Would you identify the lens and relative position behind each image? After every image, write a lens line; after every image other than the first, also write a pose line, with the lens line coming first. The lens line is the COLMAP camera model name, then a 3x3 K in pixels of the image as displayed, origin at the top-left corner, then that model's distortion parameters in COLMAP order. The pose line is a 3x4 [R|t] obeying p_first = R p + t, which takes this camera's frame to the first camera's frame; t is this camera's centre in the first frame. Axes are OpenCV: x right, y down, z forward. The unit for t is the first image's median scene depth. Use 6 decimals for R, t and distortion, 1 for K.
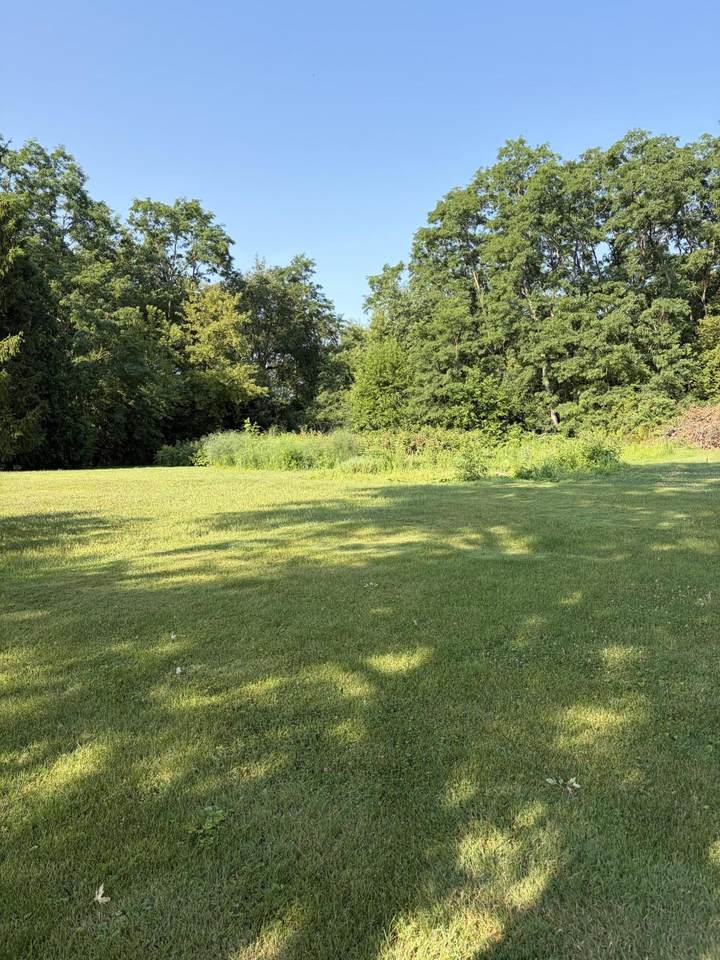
lens RADIAL K [[741.1, 0, 358.3], [0, 741.1, 478.6], [0, 0, 1]] dist [0.060477, -0.055833]
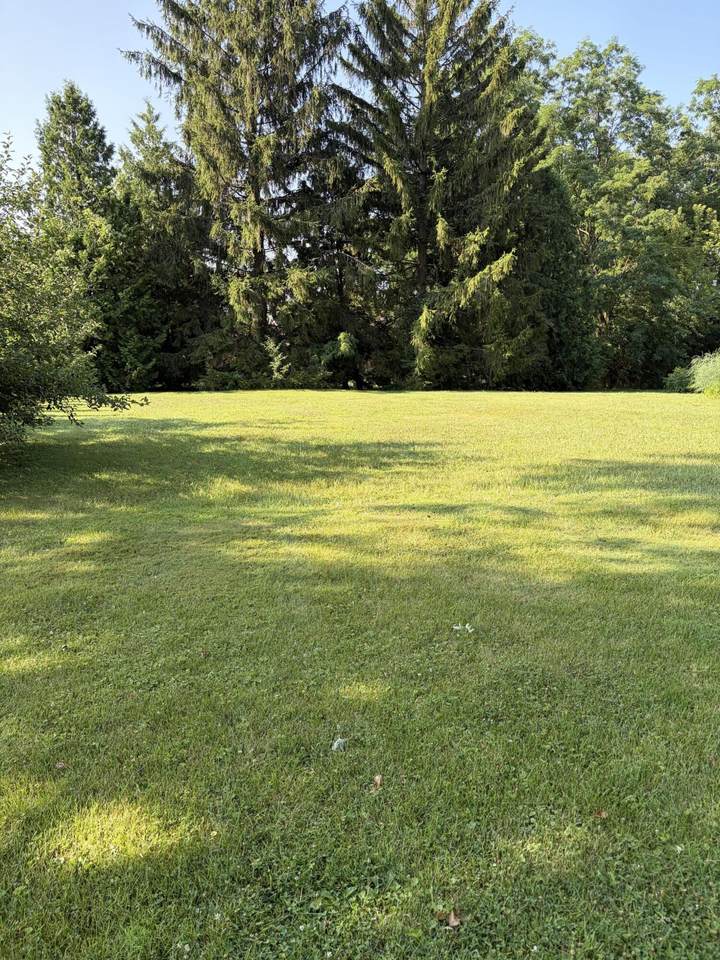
lens RADIAL K [[741.1, 0, 358.2], [0, 741.1, 481.4], [0, 0, 1]] dist [0.060477, -0.055833]
pose [[0.746482, 0.119601, -0.654569, 0.083242], [-0.046265, 0.990662, 0.128250, -0.010810], [0.663795, -0.065453, 0.745045, 0.128246]]
